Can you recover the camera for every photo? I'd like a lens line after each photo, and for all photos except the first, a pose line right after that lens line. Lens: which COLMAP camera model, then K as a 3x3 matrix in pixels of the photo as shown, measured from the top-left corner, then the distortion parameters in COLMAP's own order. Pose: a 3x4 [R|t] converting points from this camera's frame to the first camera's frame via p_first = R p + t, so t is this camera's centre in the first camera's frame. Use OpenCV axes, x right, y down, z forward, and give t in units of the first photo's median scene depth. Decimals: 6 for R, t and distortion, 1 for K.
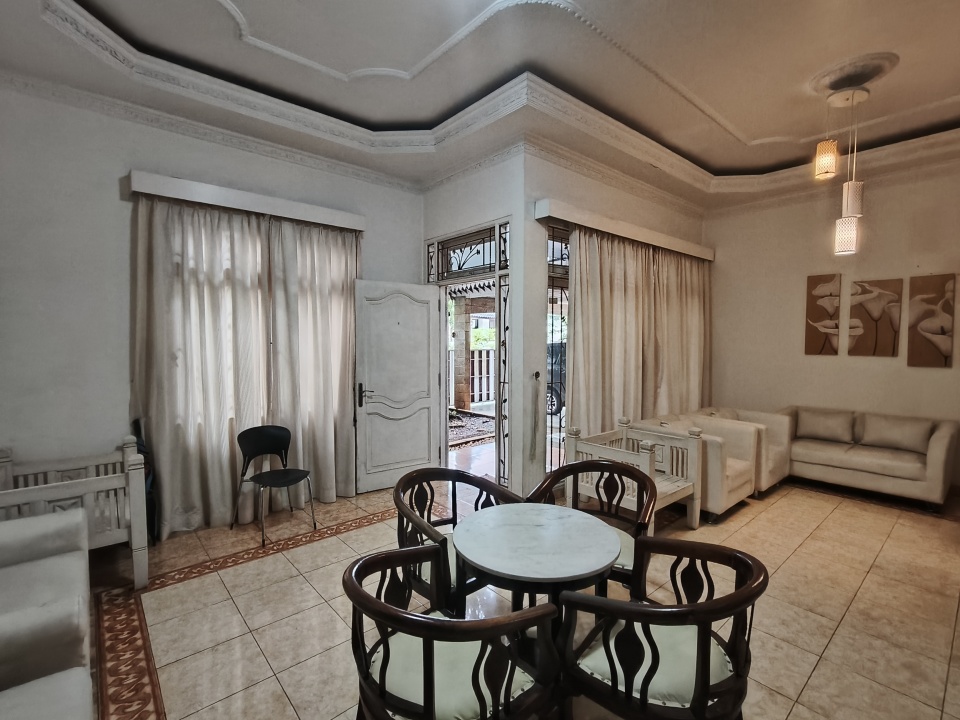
lens RADIAL K [[450.5, 0, 480.4], [0, 450.5, 361.1], [0, 0, 1]] dist [0.000156, 0.002402]
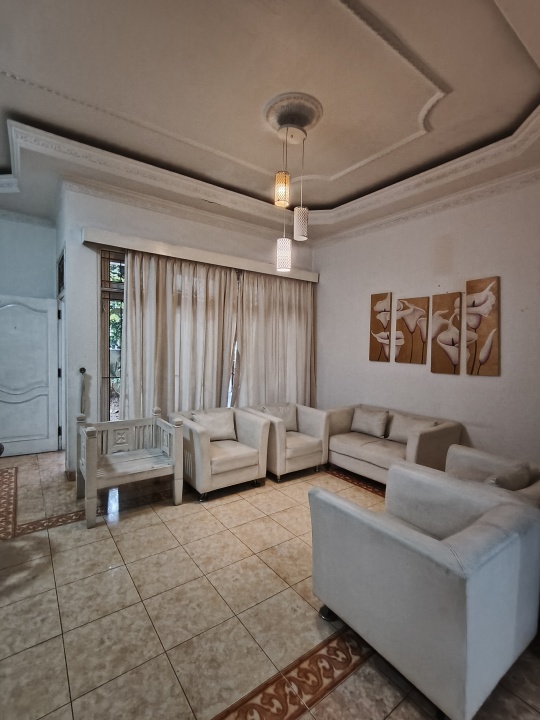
lens RADIAL K [[337.9, 0, 267.8], [0, 337.9, 361.4], [0, 0, 1]] dist [0.000156, 0.002402]
pose [[0.995624, 0.025719, -0.089837, 0.625319], [-0.025932, 0.999663, -0.001211, -0.006206], [0.089776, 0.003535, 0.995956, 0.109910]]
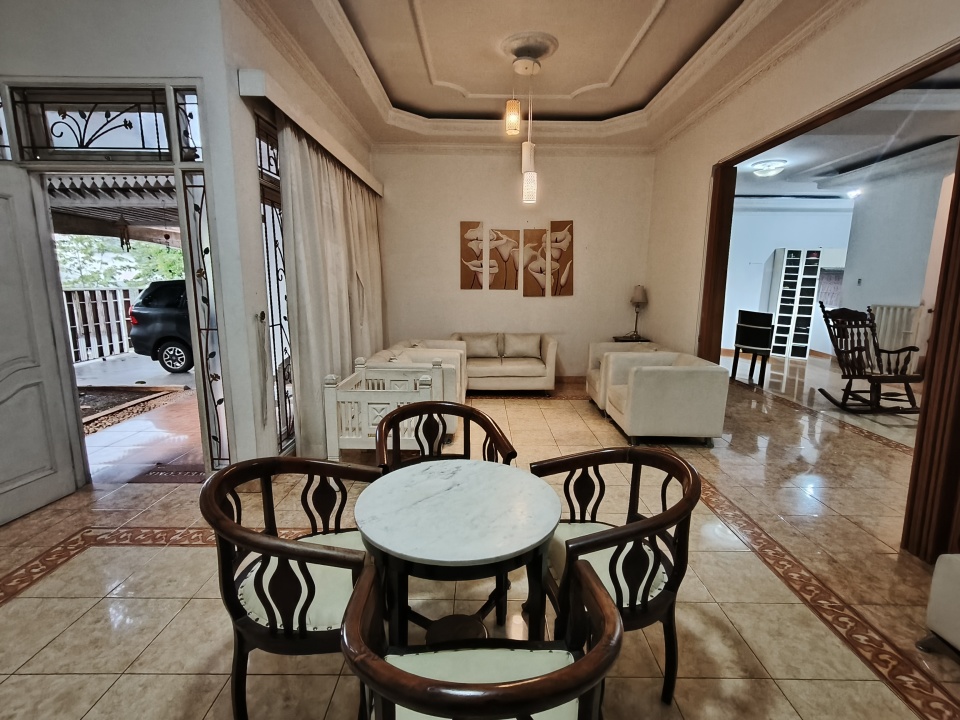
lens RADIAL K [[450.5, 0, 481.5], [0, 450.5, 362.6], [0, 0, 1]] dist [0.000156, 0.002402]
pose [[0.658480, -0.128947, 0.741470, -0.180988], [0.030084, 0.988935, 0.145266, 0.007611], [-0.751997, -0.073348, 0.655073, 0.189126]]
